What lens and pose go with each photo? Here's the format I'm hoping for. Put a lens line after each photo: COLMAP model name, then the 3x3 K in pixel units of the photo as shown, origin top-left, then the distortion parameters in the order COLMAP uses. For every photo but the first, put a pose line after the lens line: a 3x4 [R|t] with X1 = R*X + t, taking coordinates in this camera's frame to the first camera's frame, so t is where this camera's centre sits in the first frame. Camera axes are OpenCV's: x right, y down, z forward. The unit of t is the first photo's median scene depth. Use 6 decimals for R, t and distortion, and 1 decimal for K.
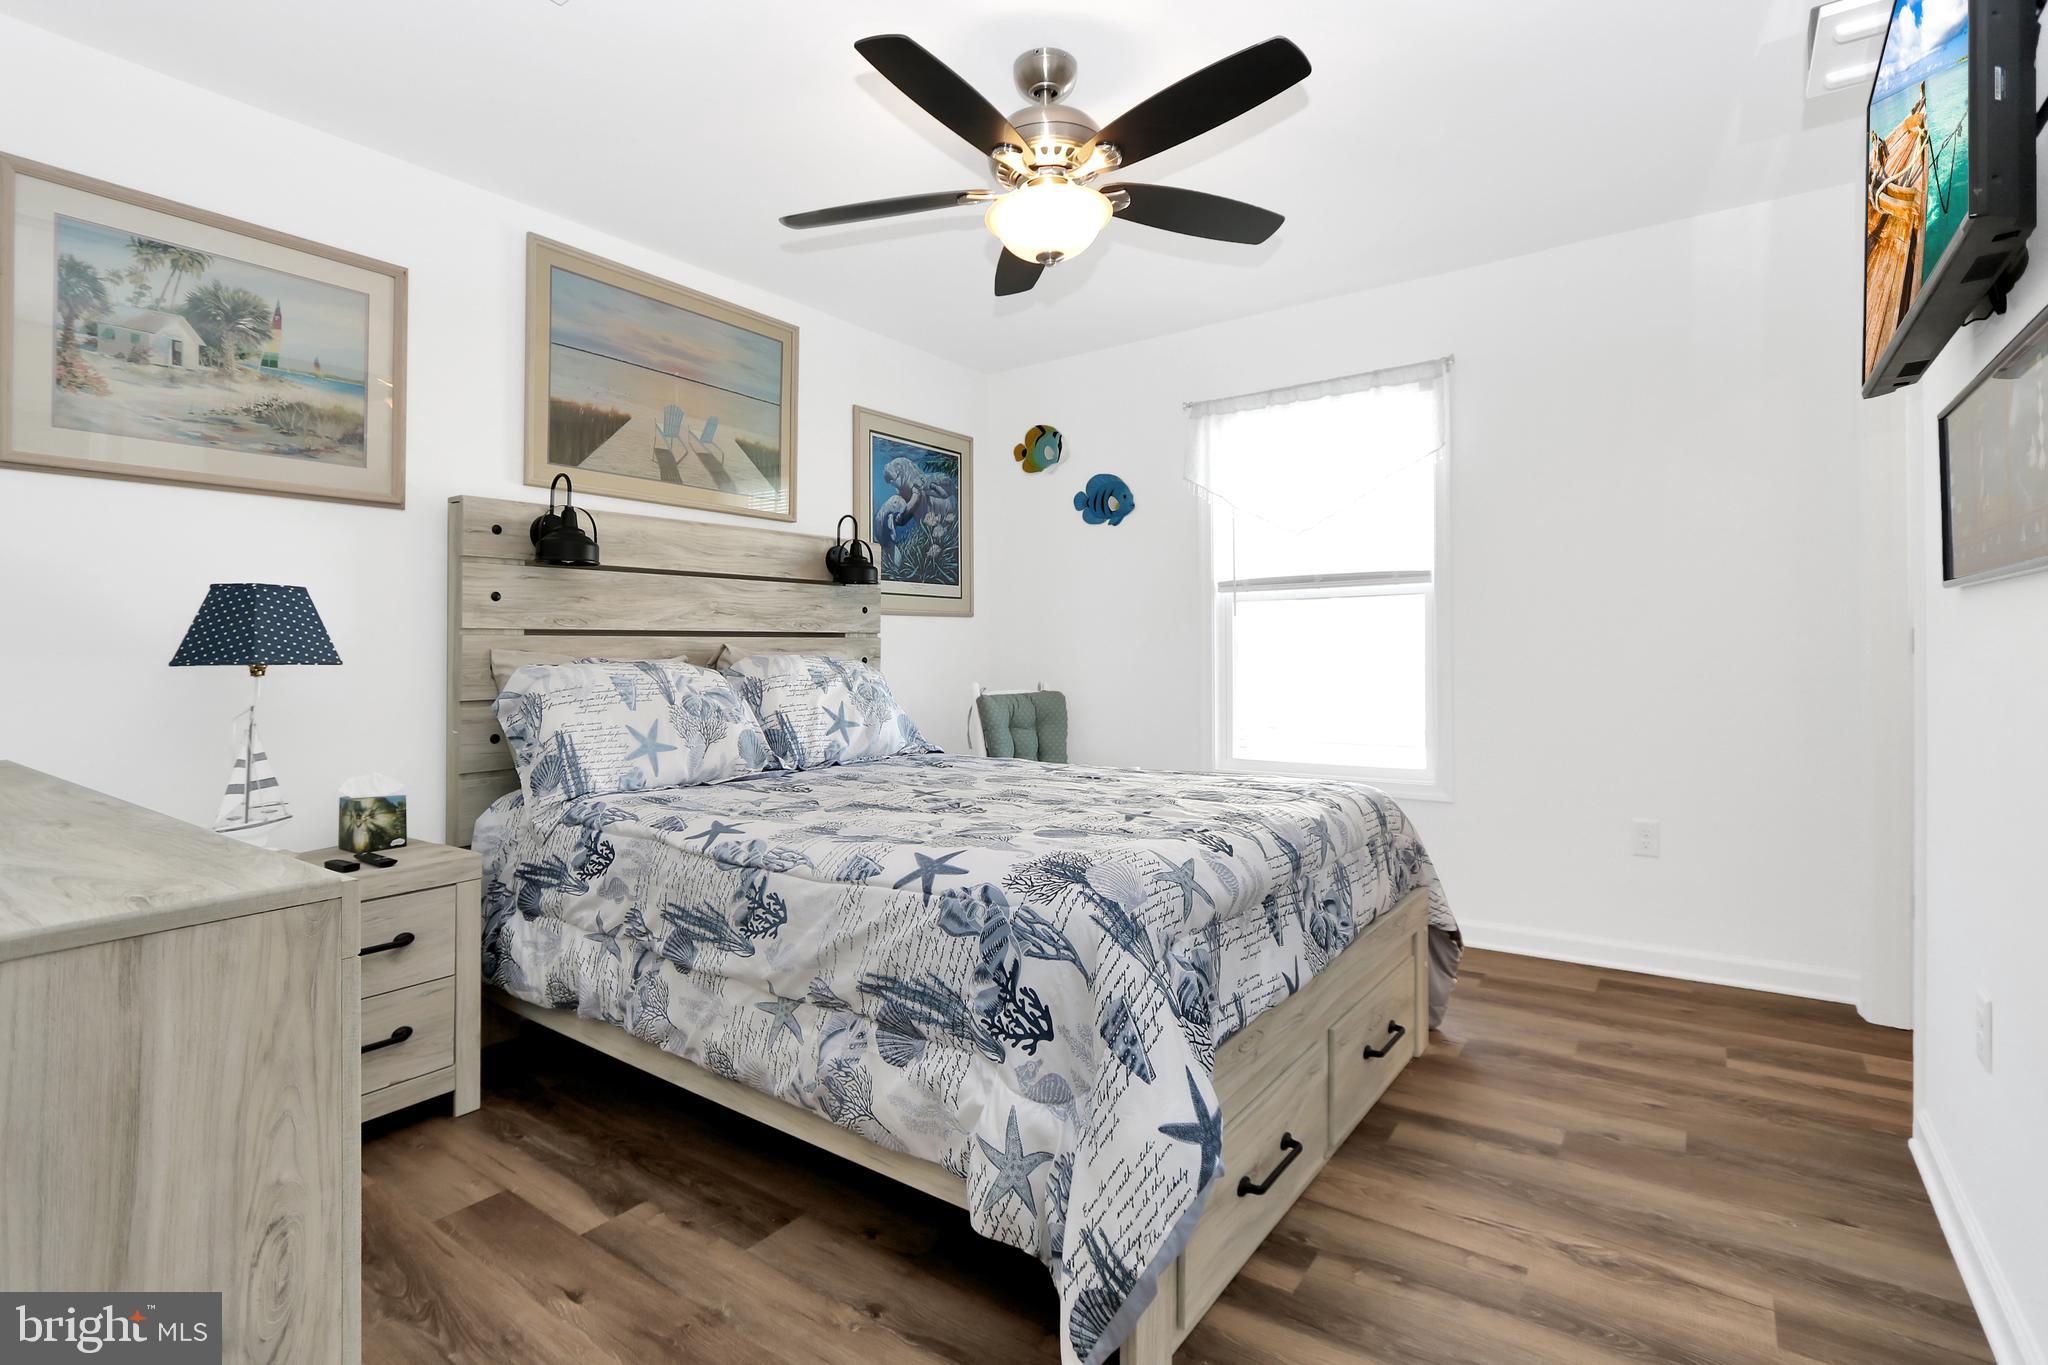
lens RADIAL K [[959.8, 0, 997.8], [0, 959.8, 658.9], [0, 0, 1]] dist [-0.020563, 0.003359]
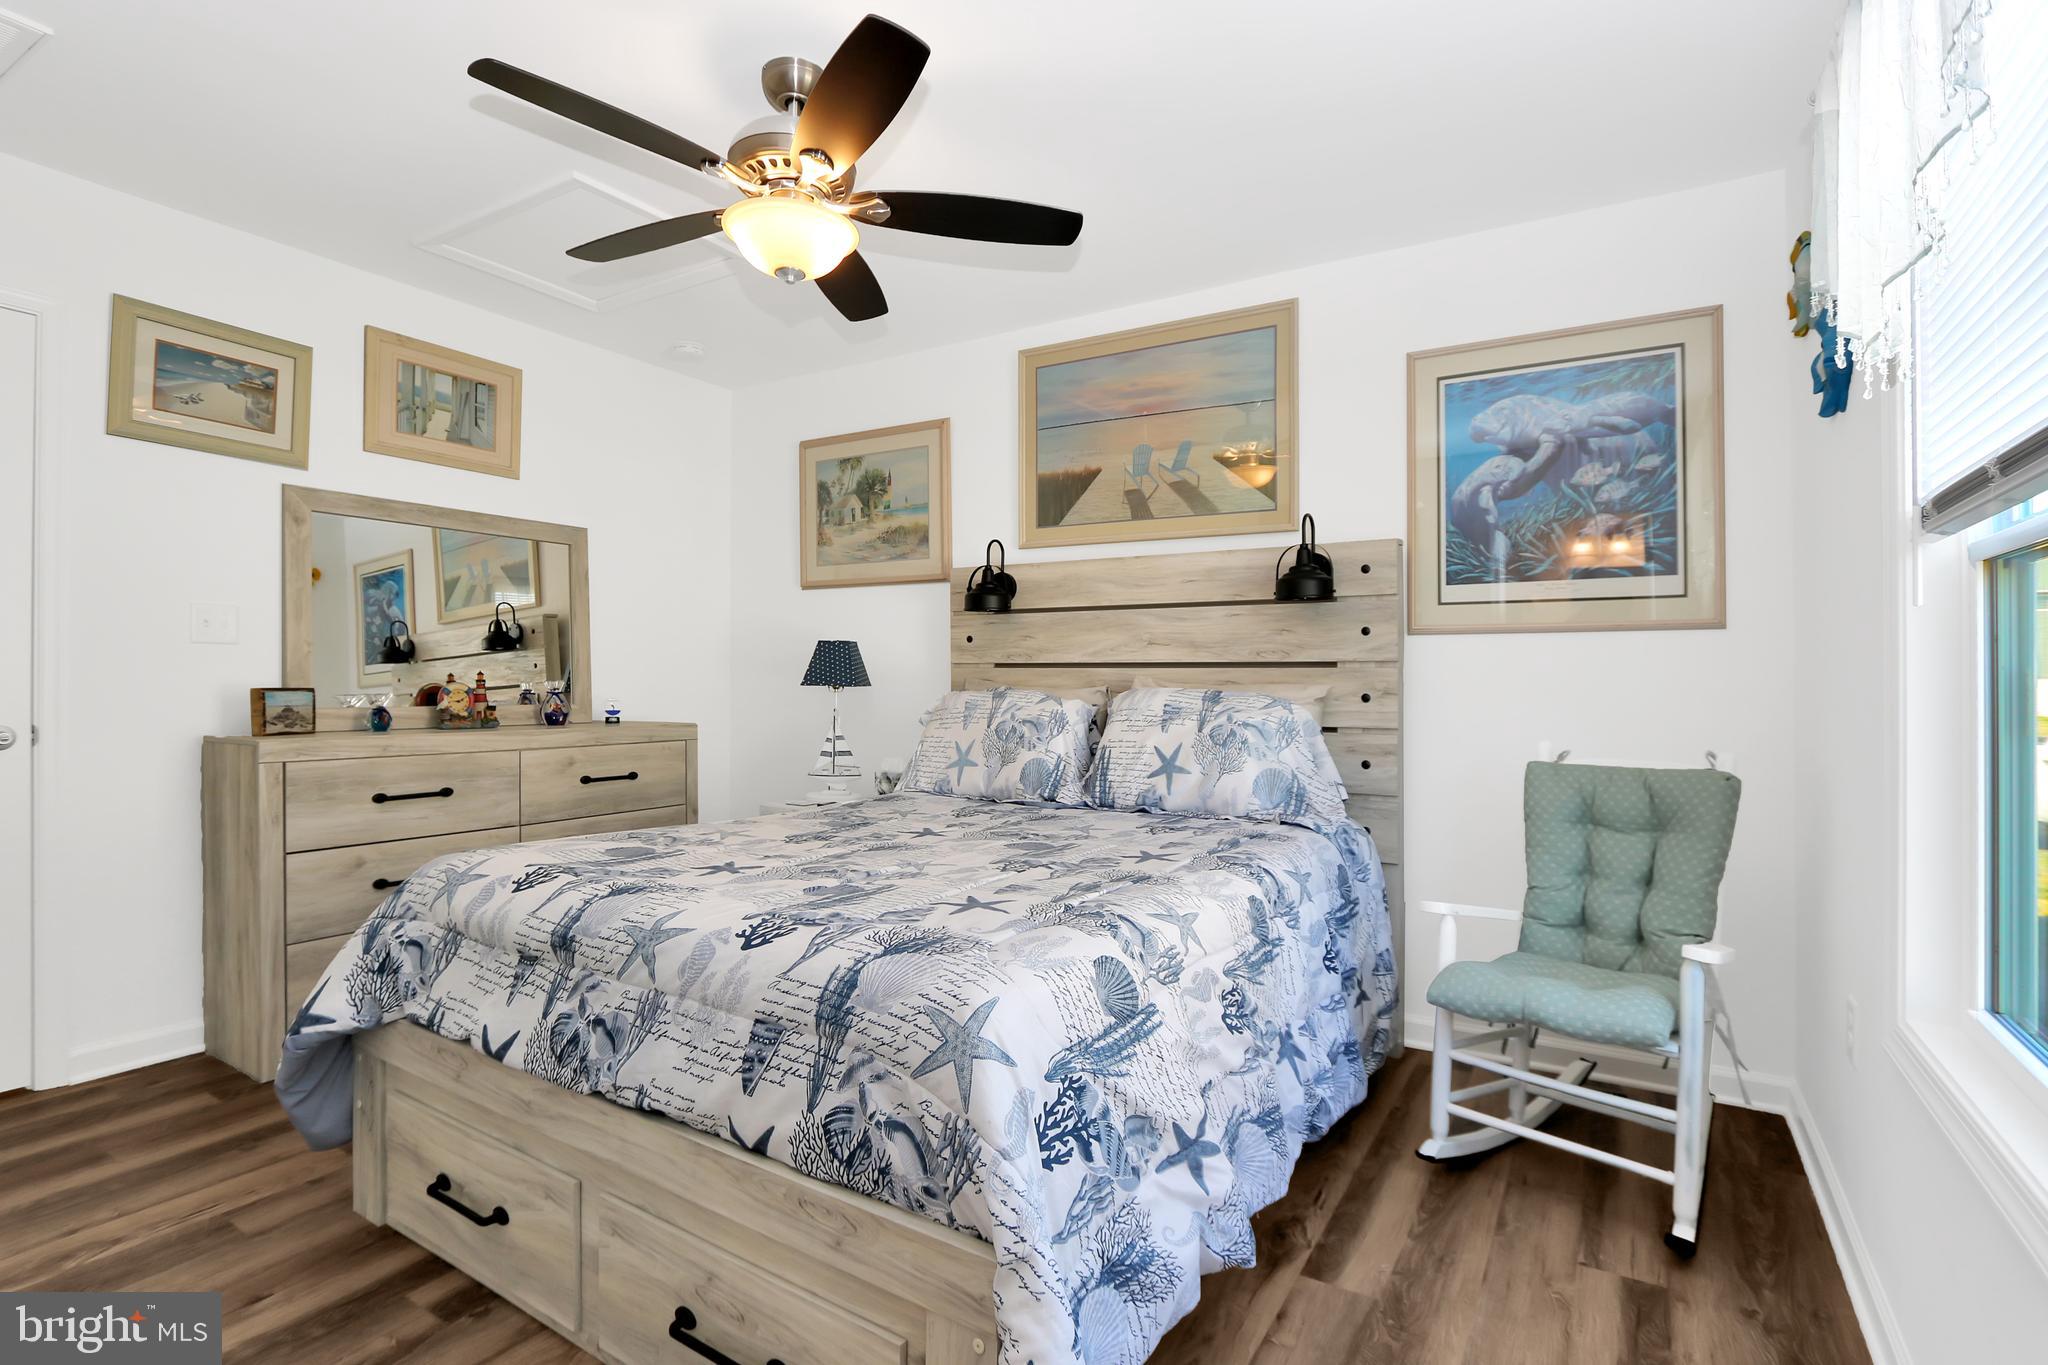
lens RADIAL K [[993.7, 0, 1016.7], [0, 993.7, 665.1], [0, 0, 1]] dist [-0.003991, -0.000650]
pose [[0.081960, 0.001097, -0.996635, 0.816345], [-0.012887, 0.999917, 0.000041, -0.027241], [0.996552, 0.012840, 0.081967, 0.878123]]
